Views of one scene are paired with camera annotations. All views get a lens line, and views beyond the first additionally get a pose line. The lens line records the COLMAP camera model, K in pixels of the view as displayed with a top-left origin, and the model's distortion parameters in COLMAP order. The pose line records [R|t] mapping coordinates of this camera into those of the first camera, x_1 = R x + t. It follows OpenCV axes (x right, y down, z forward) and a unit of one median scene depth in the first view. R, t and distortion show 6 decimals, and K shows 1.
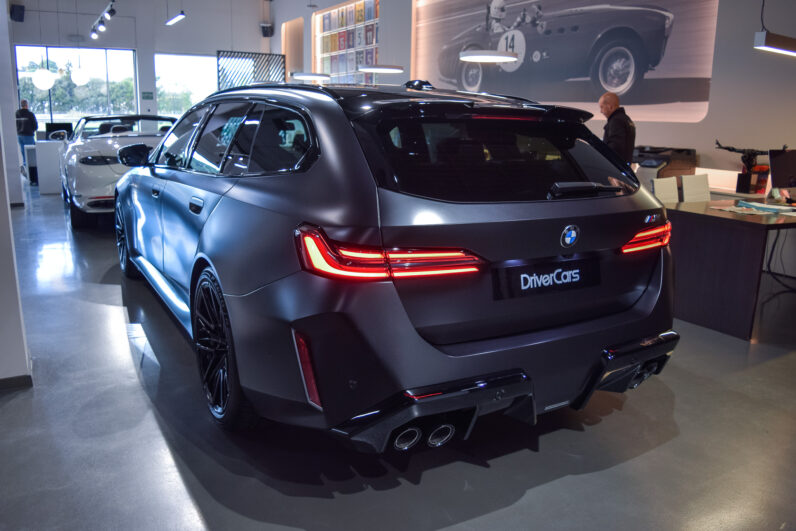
lens RADIAL K [[615.0, 0, 398.0], [0, 615.0, 265.5], [0, 0, 1]] dist [-0.089804, 0.012342]
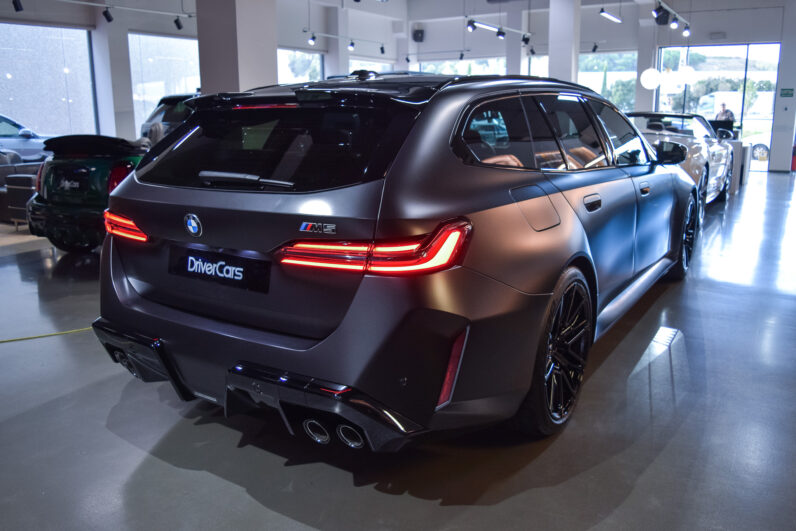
lens RADIAL K [[628.8, 0, 398.0], [0, 628.8, 265.5], [0, 0, 1]] dist [-0.098658, 0.034908]
pose [[0.463800, 0.178101, -0.867853, 1.243588], [-0.183348, 0.977674, 0.102653, -0.139575], [0.866760, 0.111509, 0.486100, 0.756930]]
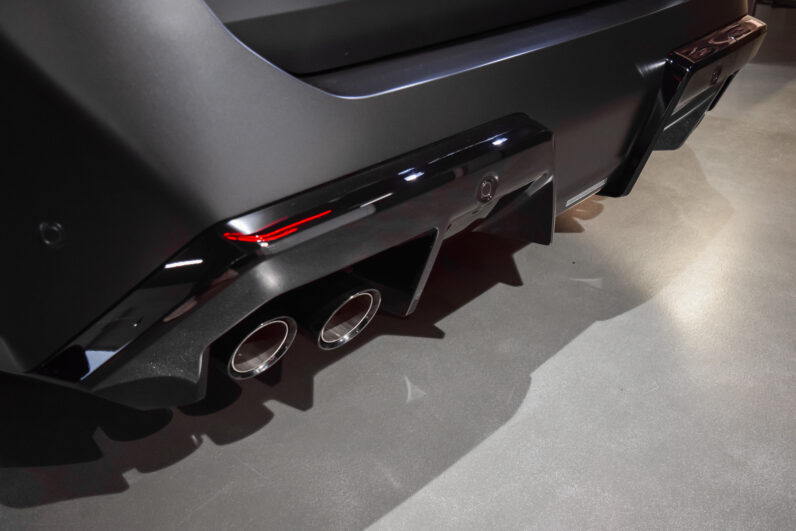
lens RADIAL K [[668.6, 0, 398.0], [0, 668.6, 265.5], [0, 0, 1]] dist [-0.084938, 0.001320]
pose [[0.965207, -0.187694, 0.182062, 0.027092], [0.124398, 0.942016, 0.311658, 0.110594], [-0.230001, -0.278166, 0.932589, 0.560691]]
